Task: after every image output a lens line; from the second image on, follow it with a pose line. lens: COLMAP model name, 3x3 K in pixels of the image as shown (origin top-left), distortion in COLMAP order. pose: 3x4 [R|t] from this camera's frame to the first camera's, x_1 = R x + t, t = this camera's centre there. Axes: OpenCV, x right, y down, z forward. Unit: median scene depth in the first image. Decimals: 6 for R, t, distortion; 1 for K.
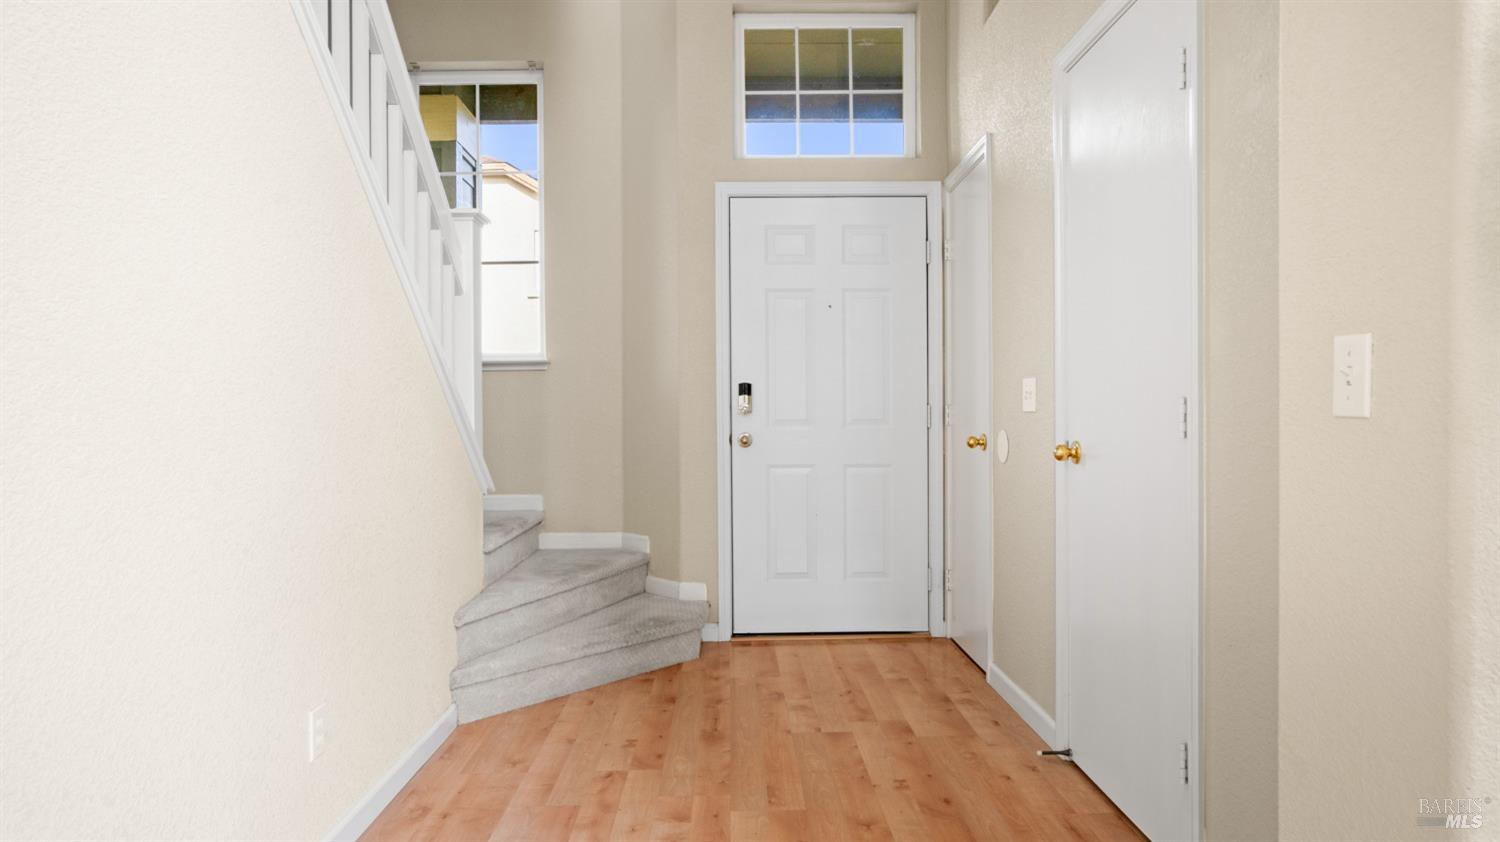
lens RADIAL K [[891.2, 0, 744.9], [0, 891.2, 418.3], [0, 0, 1]] dist [-0.000951, -0.000113]
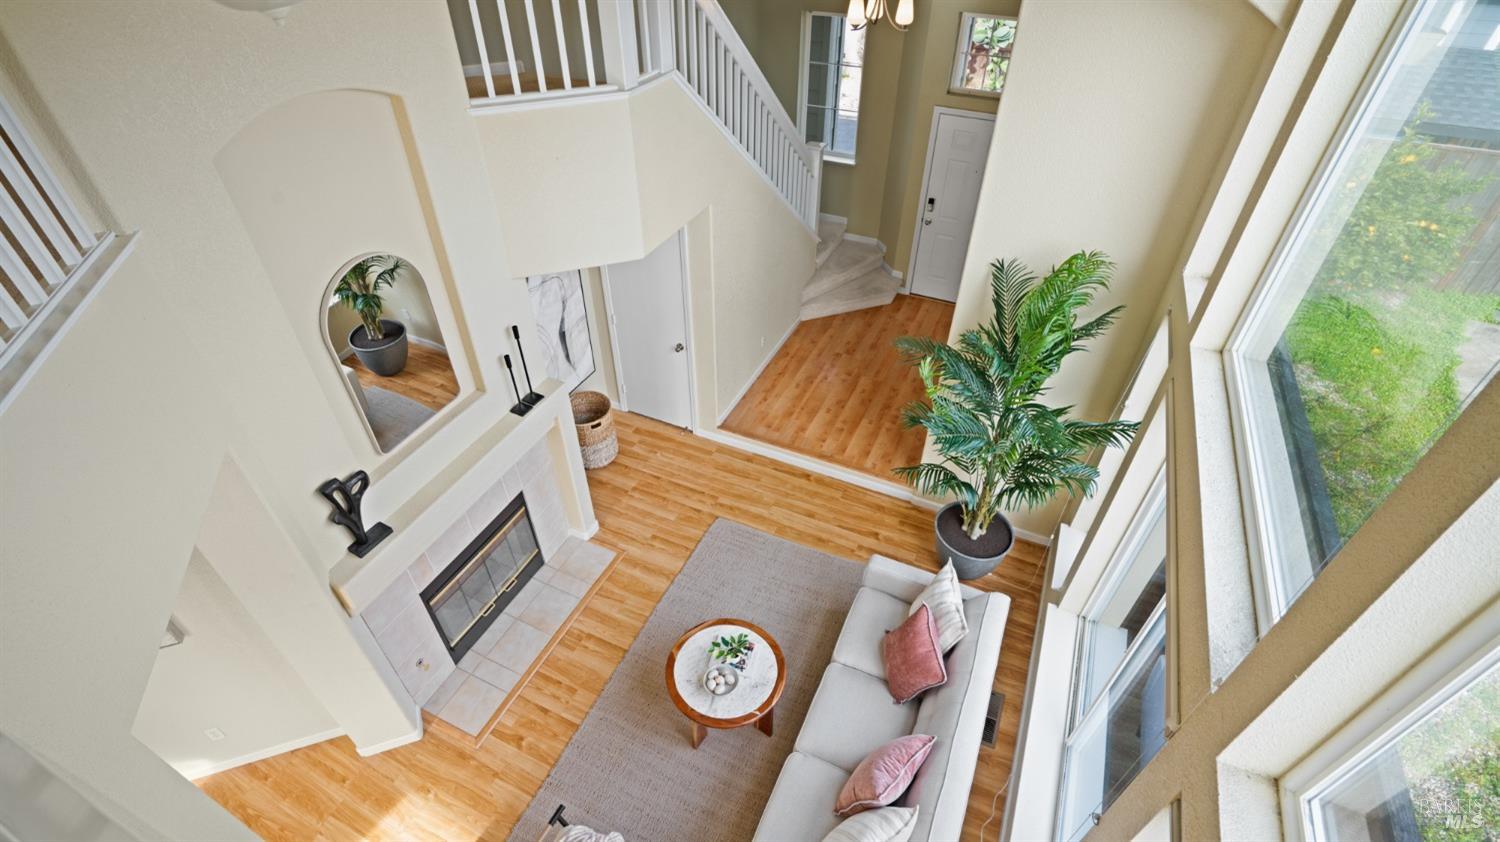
lens RADIAL K [[688.9, 0, 748.5], [0, 688.9, 423.9], [0, 0, 1]] dist [-0.000887, -0.000066]
pose [[0.900346, 0.289418, -0.324983, 0.373151], [-0.014476, 0.766294, 0.642327, -0.851273], [0.434933, -0.573613, 0.694119, -0.901976]]
